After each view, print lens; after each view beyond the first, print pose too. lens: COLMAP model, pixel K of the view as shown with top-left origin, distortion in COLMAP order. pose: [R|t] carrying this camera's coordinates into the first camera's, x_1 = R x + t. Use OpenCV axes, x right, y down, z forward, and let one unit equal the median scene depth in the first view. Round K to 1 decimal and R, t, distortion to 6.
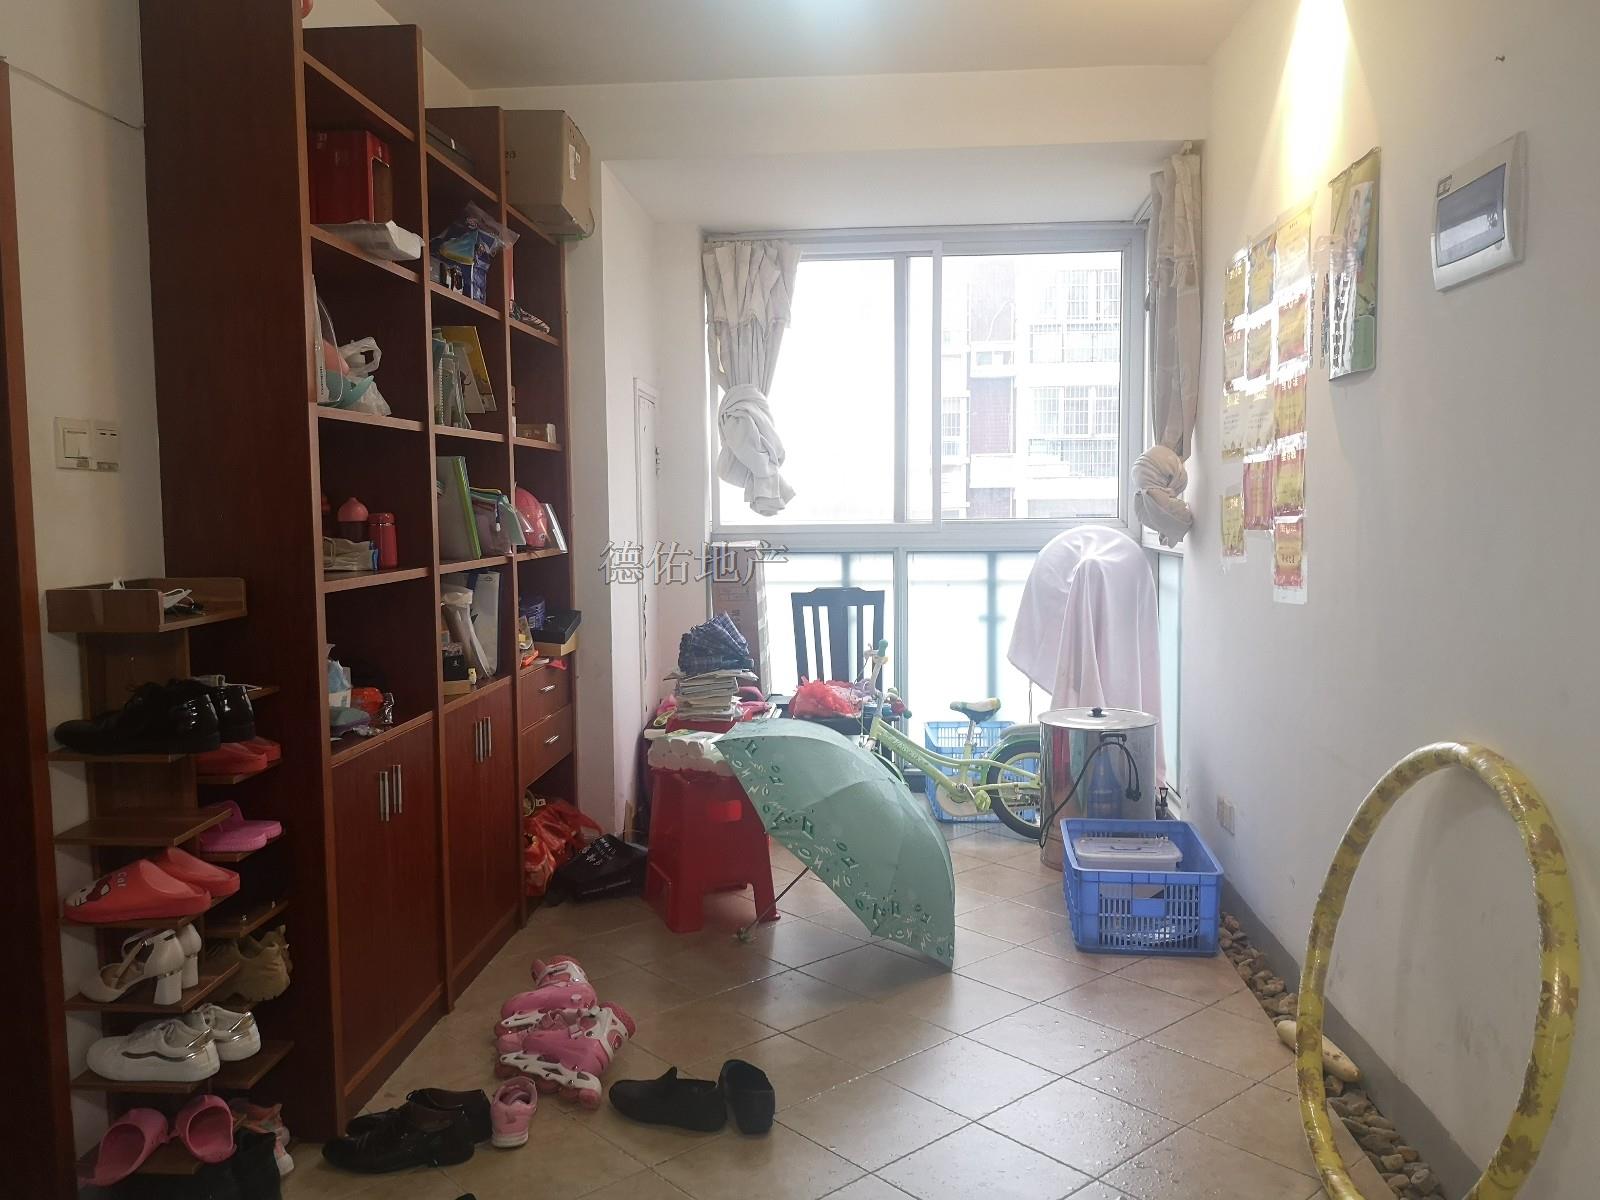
lens RADIAL K [[1275.0, 0, 795.8], [0, 1275.0, 605.8], [0, 0, 1]] dist [-0.011175, -0.014886]
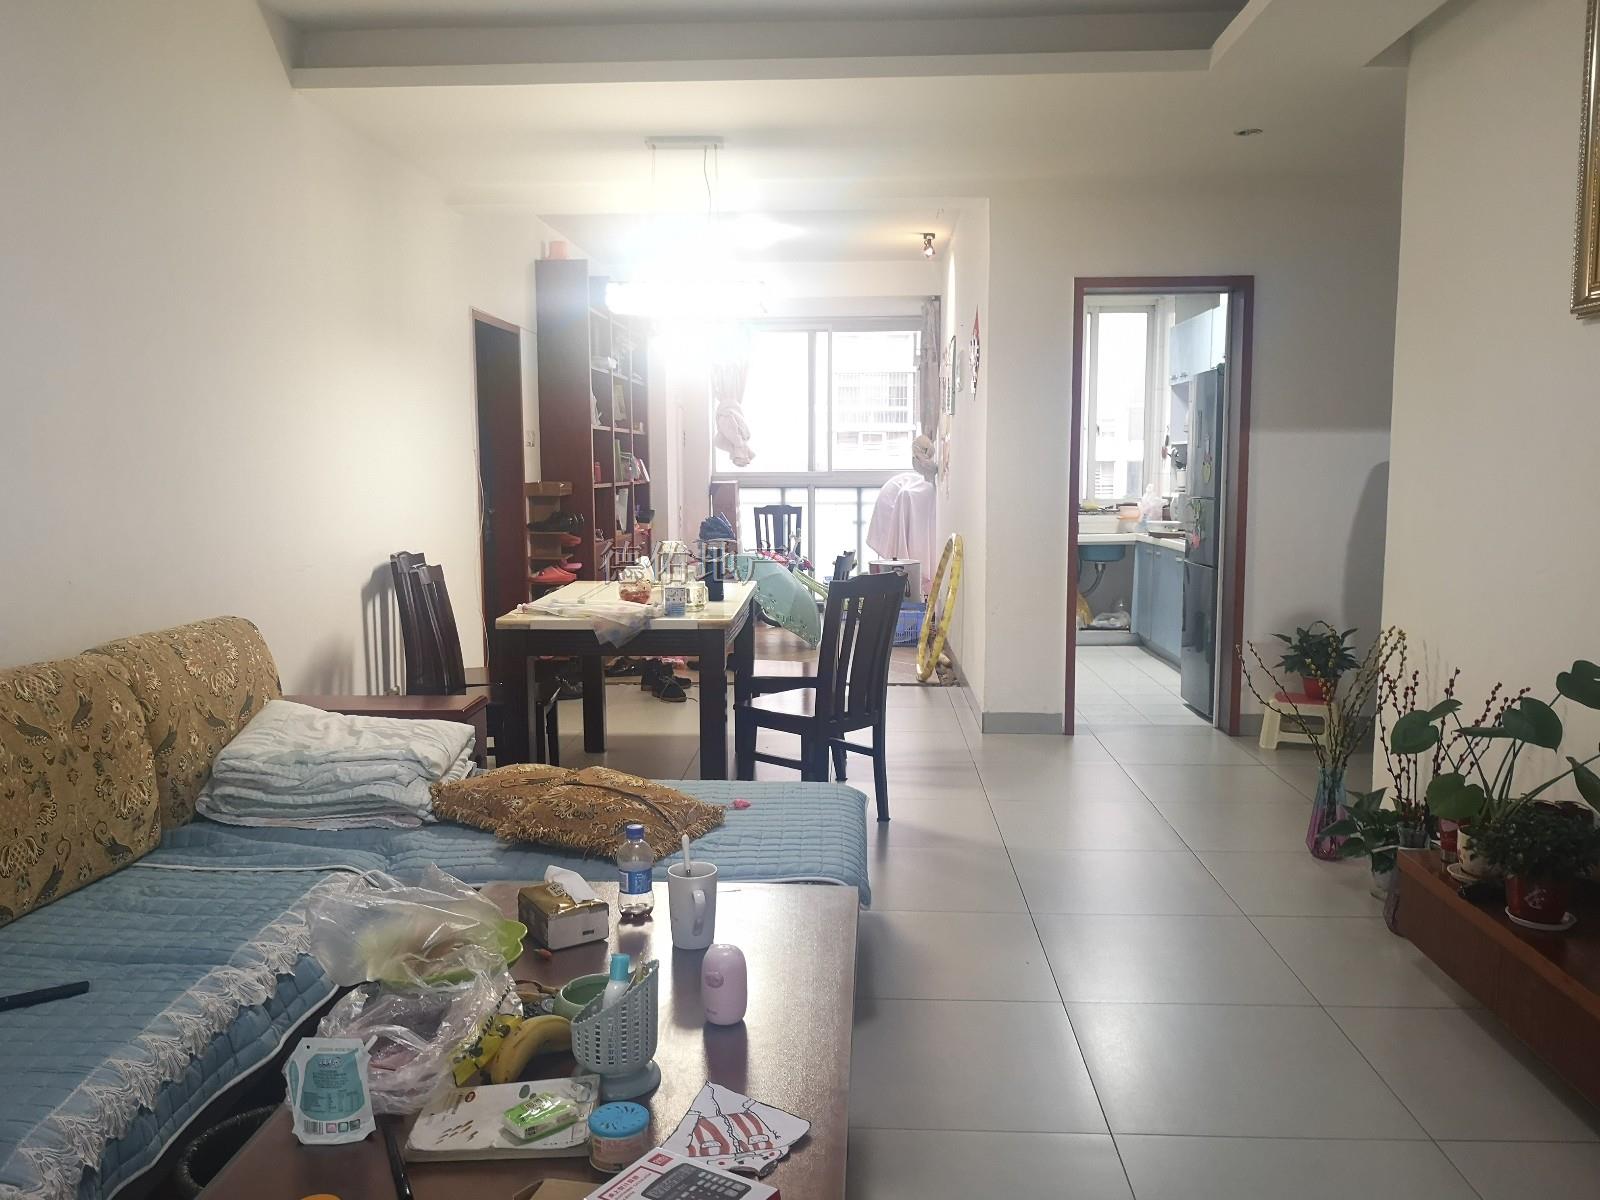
lens RADIAL K [[1275.0, 0, 830.8], [0, 1275.0, 649.8], [0, 0, 1]] dist [-0.011175, -0.014886]
pose [[0.998823, 0.000722, 0.048493, 0.019676], [-0.003804, 0.997974, 0.063506, 0.082749], [-0.048349, -0.063616, 0.996803, -0.951039]]
